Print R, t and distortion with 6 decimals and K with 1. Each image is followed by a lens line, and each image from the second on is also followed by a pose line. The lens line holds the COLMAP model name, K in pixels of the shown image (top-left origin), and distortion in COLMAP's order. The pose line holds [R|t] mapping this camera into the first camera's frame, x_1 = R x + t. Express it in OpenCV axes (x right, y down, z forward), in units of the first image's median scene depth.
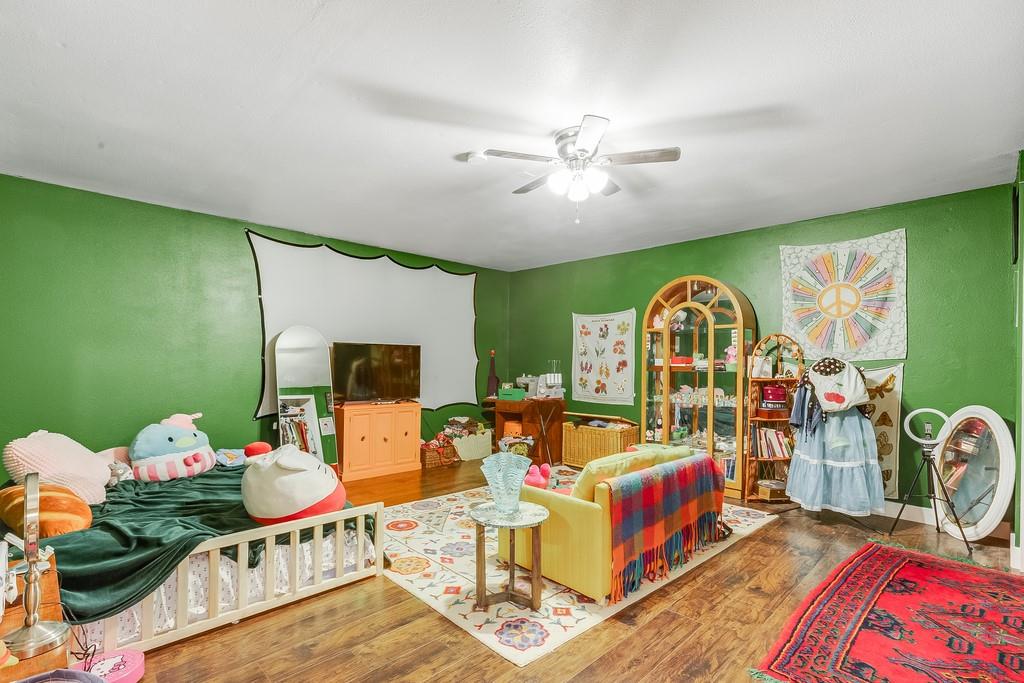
lens RADIAL K [[460.8, 0, 512.6], [0, 460.8, 357.5], [0, 0, 1]] dist [-0.001213, 0.000033]
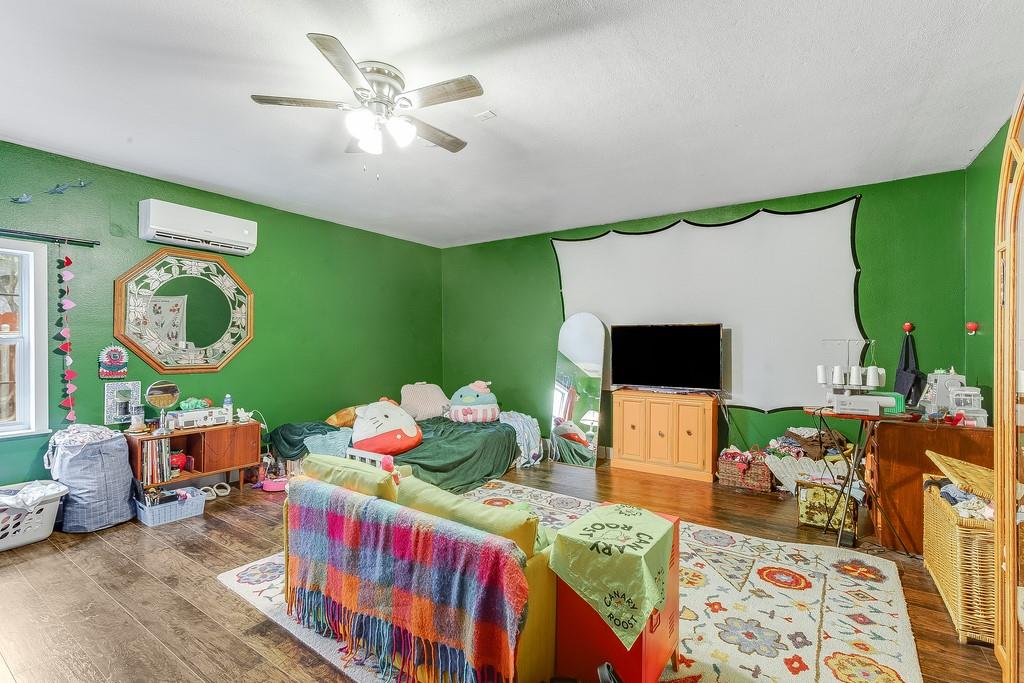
lens RADIAL K [[459.2, 0, 514.2], [0, 459.2, 338.8], [0, 0, 1]] dist [-0.001955, 0.000160]
pose [[0.213098, -0.019104, -0.976844, 0.516026], [0.010788, 0.999794, -0.017199, 0.010092], [0.976971, -0.006873, 0.213261, 0.541543]]
